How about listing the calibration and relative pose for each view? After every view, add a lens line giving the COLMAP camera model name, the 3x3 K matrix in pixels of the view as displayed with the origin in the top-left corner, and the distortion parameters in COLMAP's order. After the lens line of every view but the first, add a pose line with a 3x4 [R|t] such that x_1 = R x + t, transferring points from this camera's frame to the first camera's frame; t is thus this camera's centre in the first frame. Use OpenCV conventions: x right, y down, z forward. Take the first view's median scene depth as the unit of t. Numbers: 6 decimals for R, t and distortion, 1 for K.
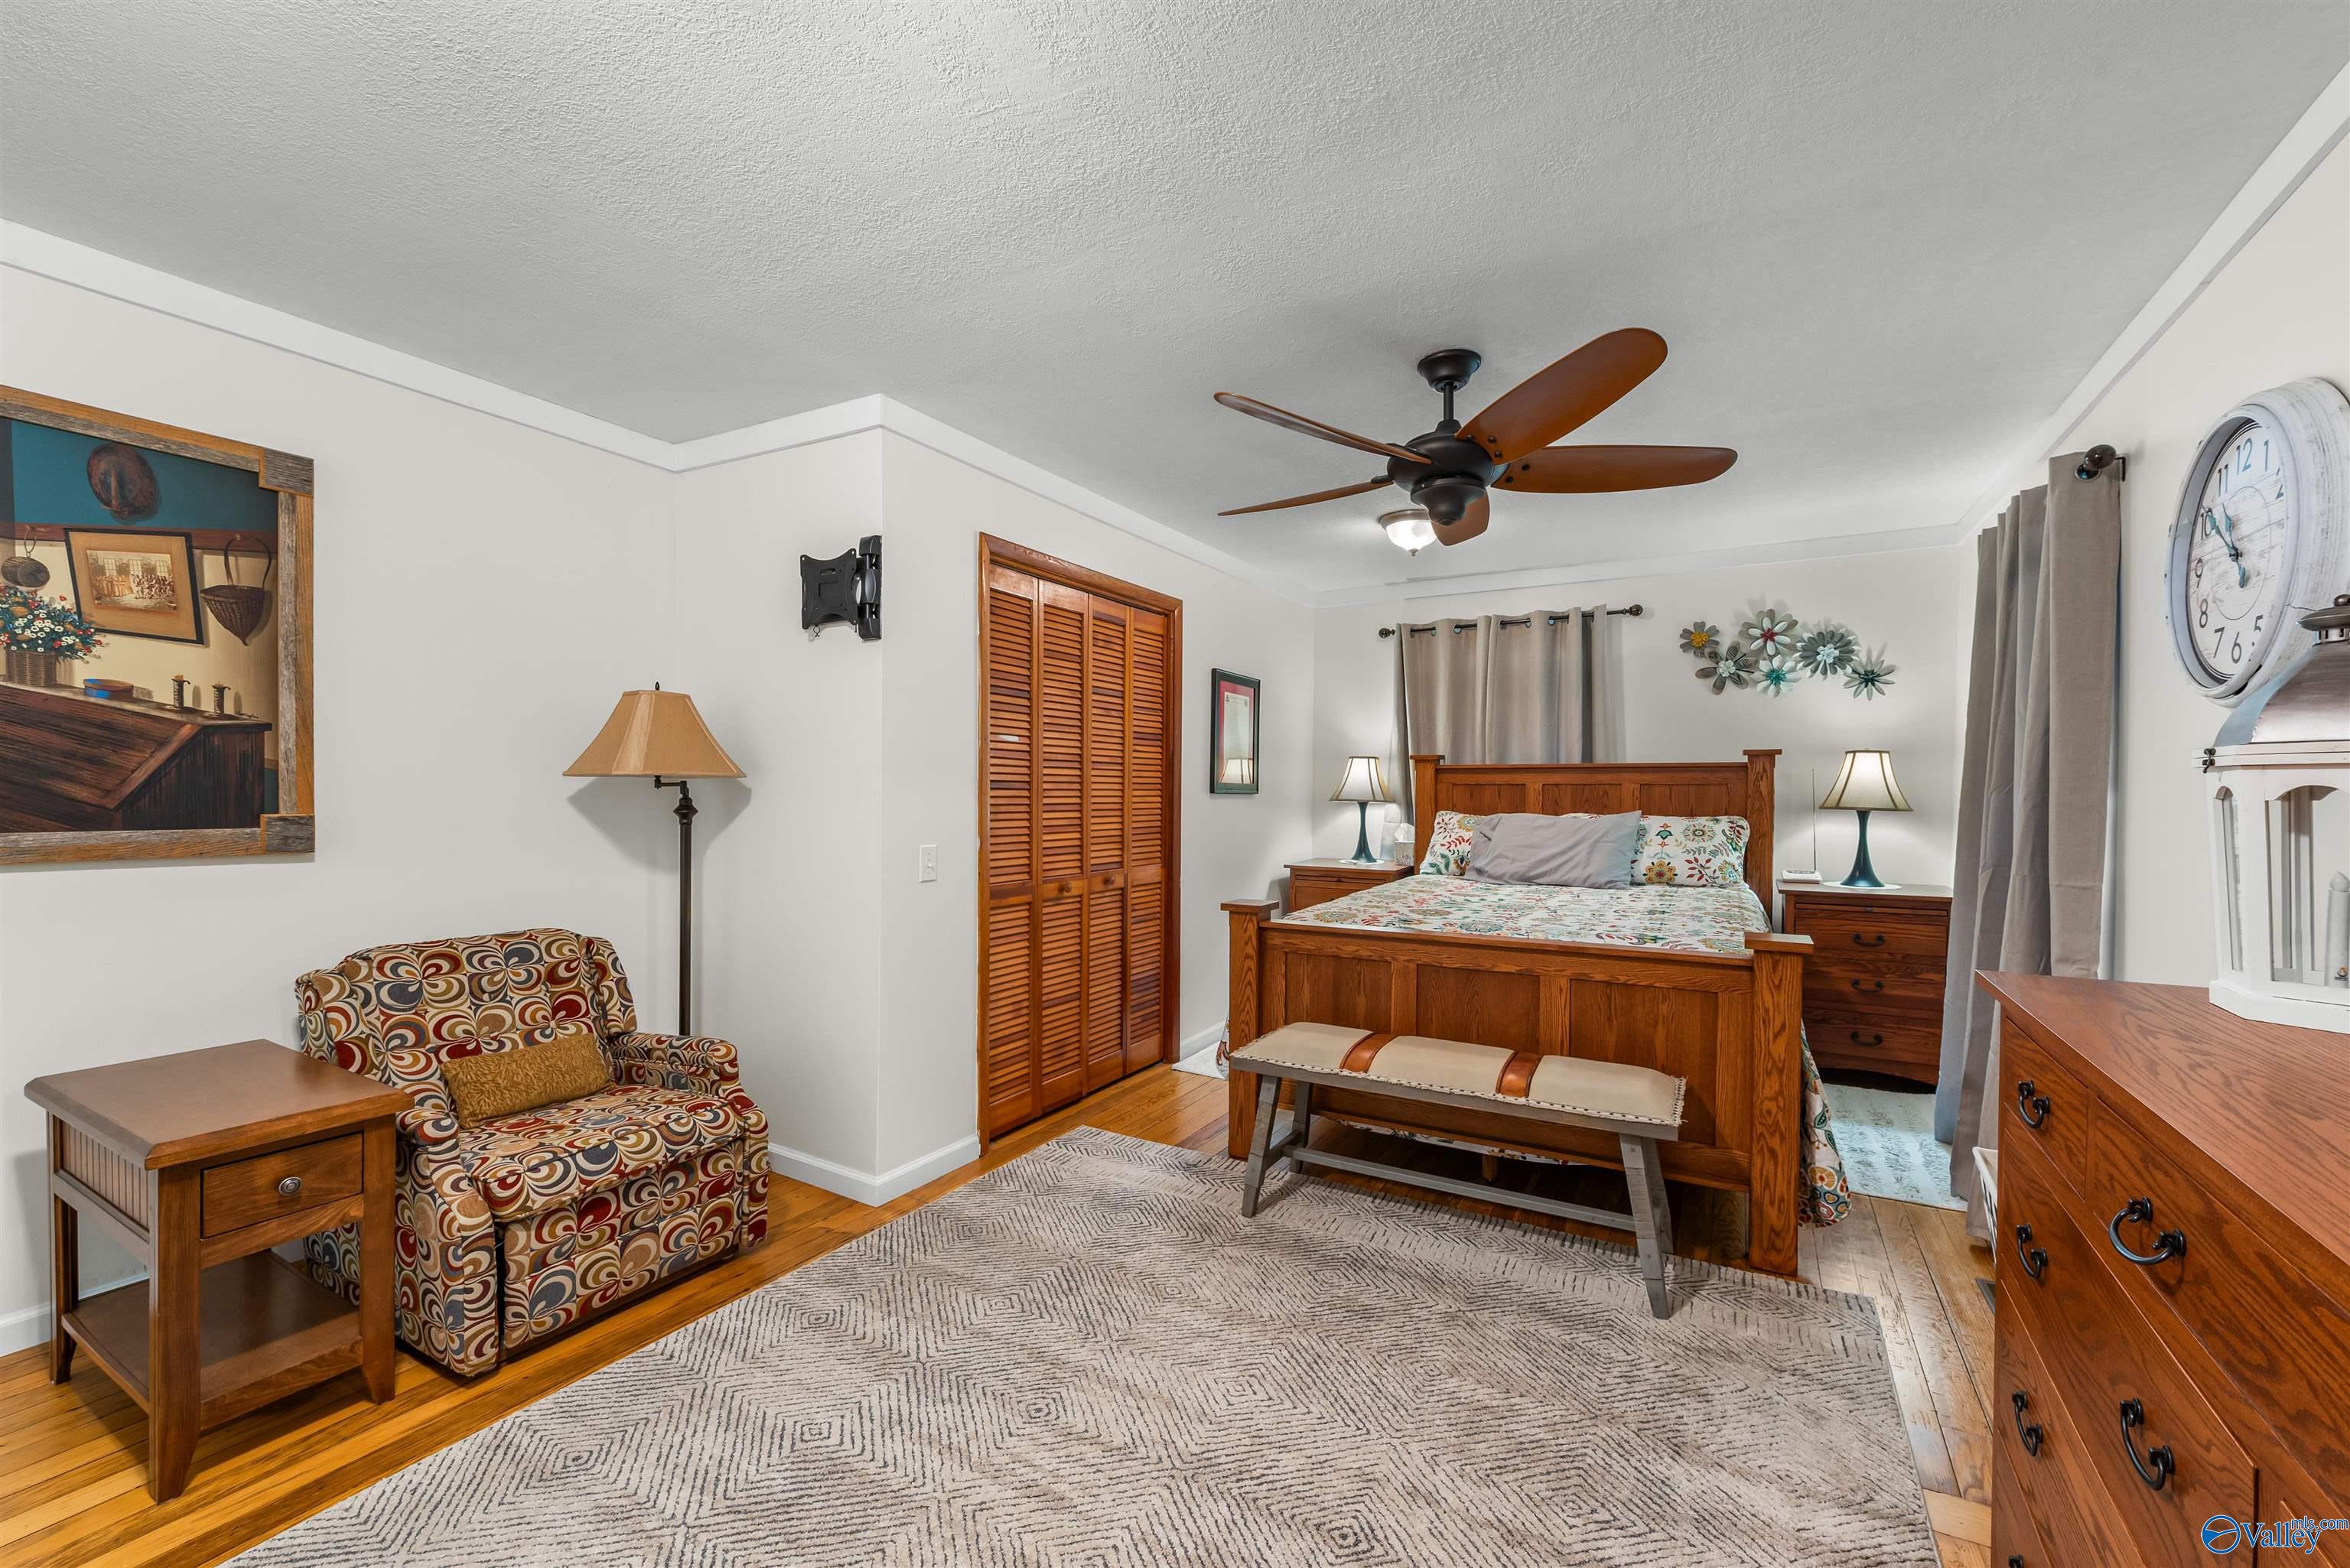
lens RADIAL K [[910.3, 0, 1167.5], [0, 910.3, 794.4], [0, 0, 1]] dist [0.007155, -0.002266]
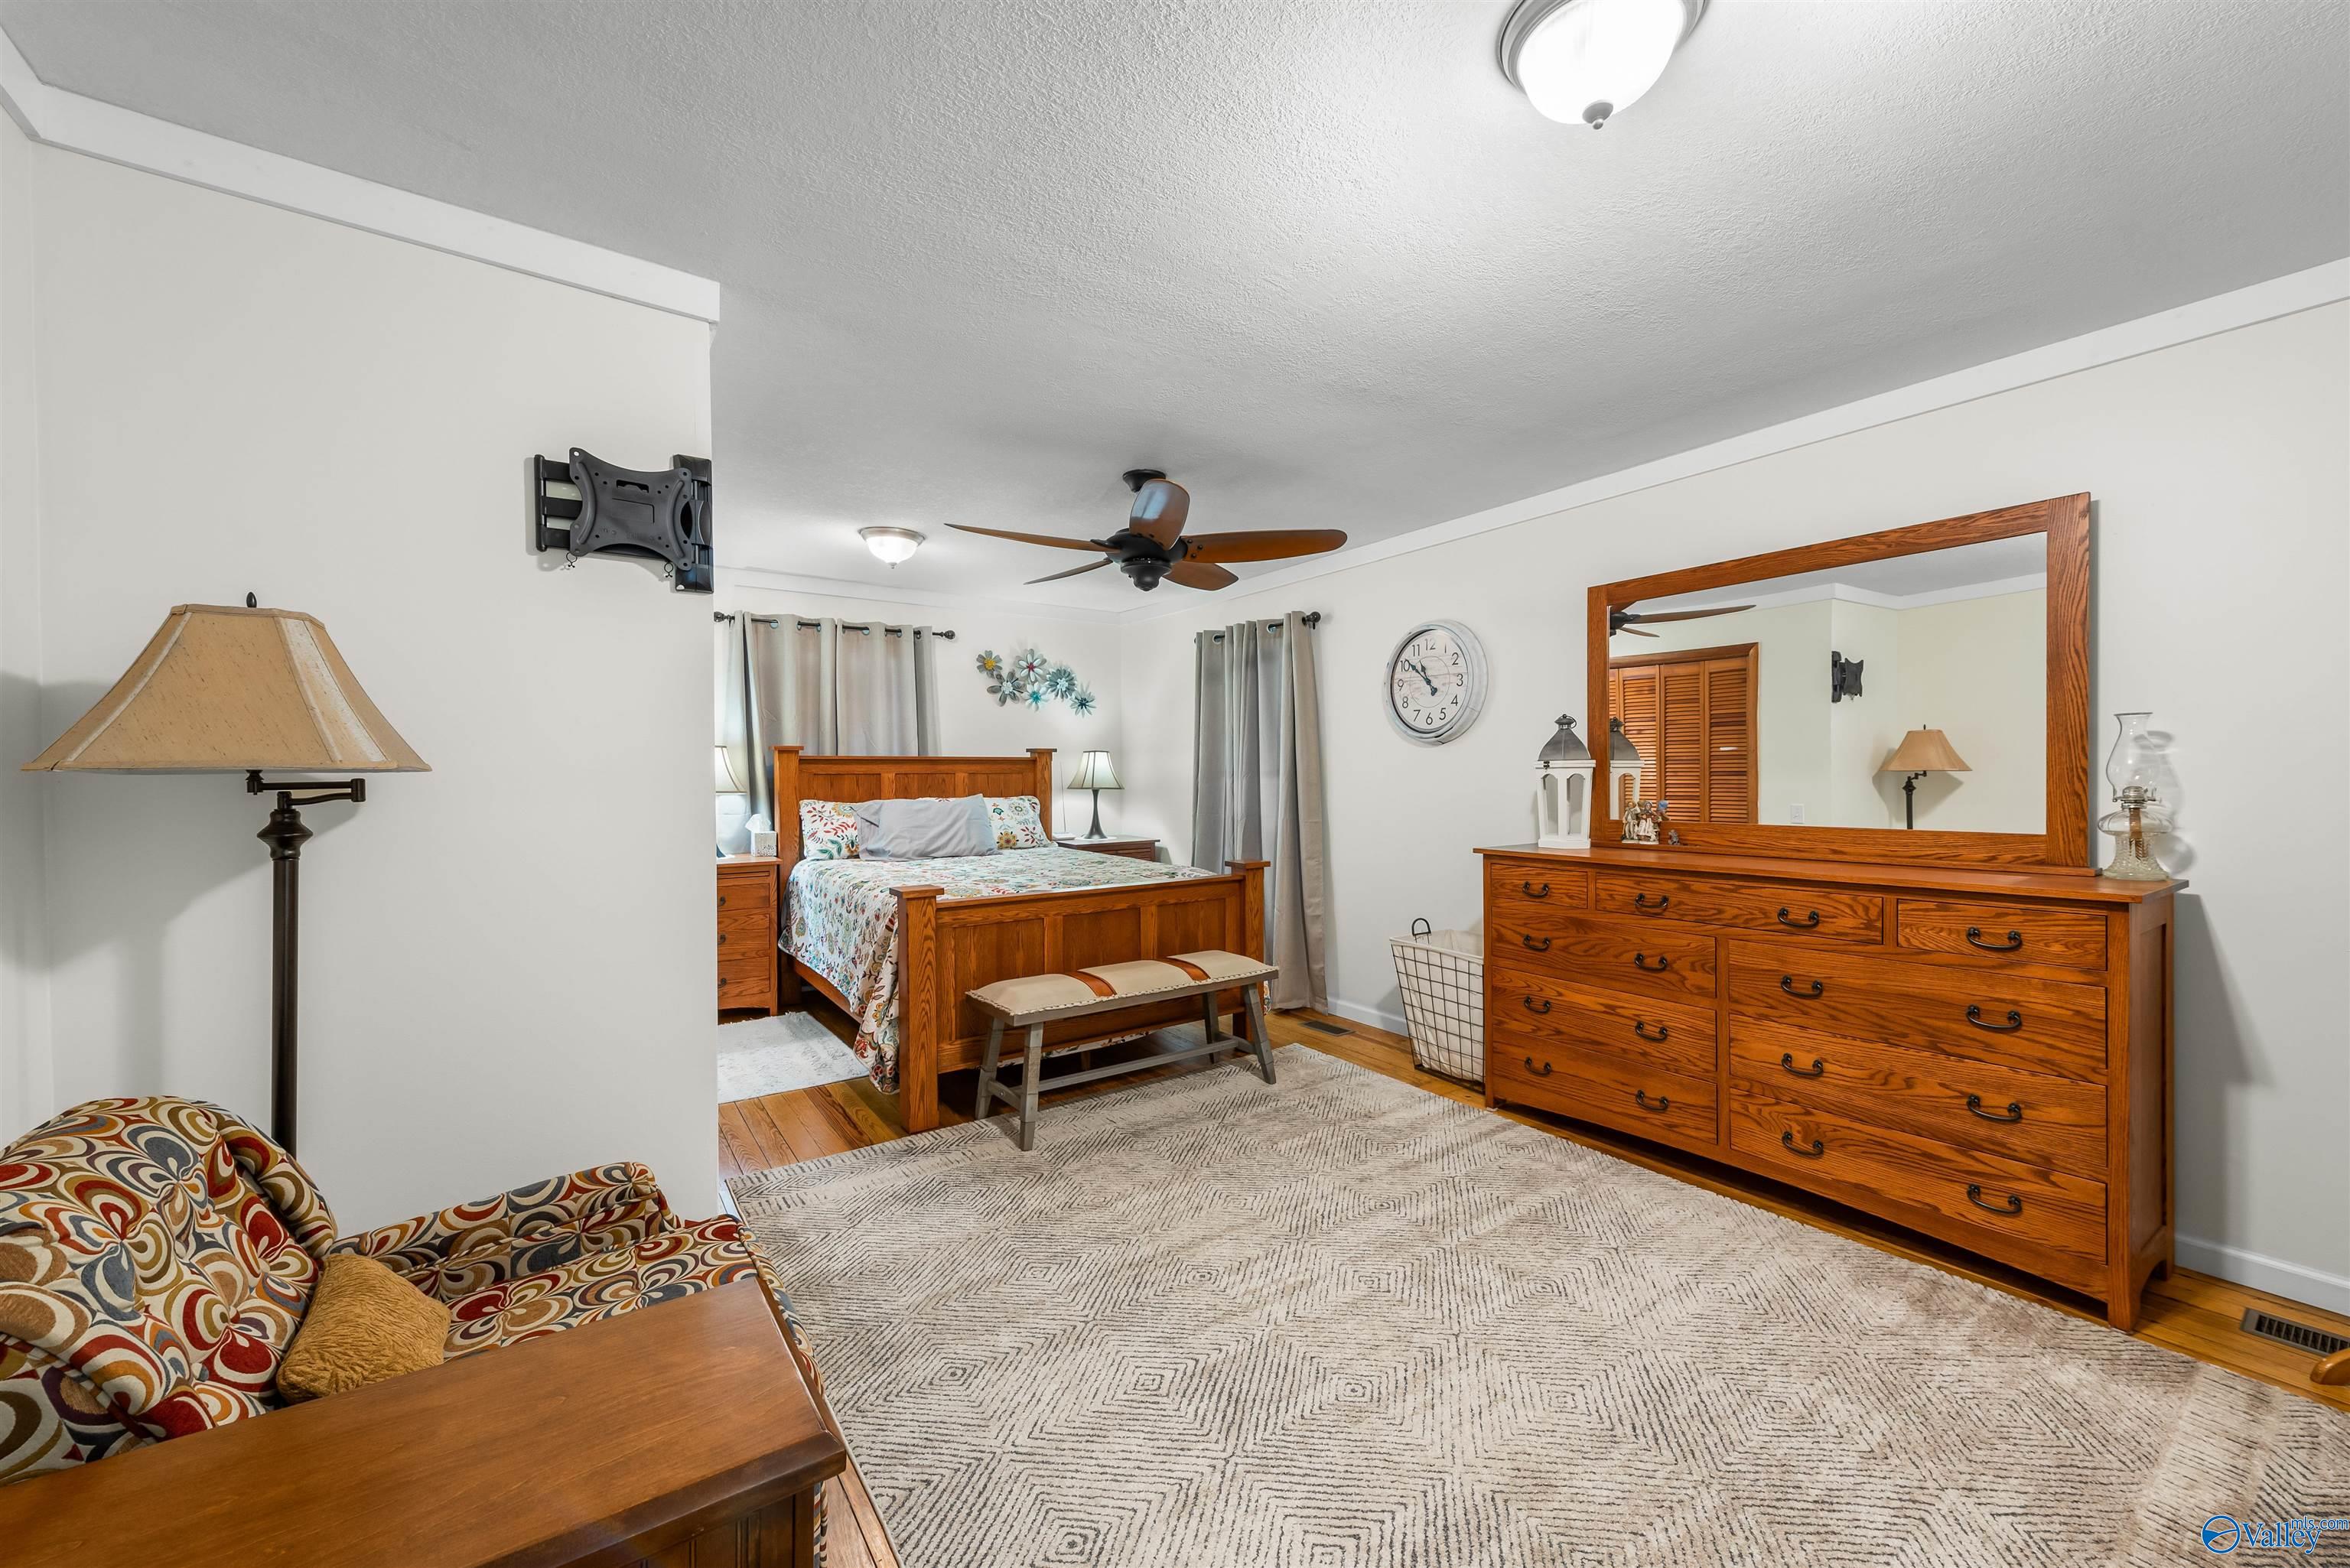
lens RADIAL K [[910.3, 0, 1161.4], [0, 910.3, 771.4], [0, 0, 1]] dist [0.007155, -0.002266]
pose [[0.454983, -0.003949, 0.890491, -0.524440], [0.013966, 0.999899, -0.002702, -0.007128], [-0.890391, 0.013666, 0.454992, 0.191991]]
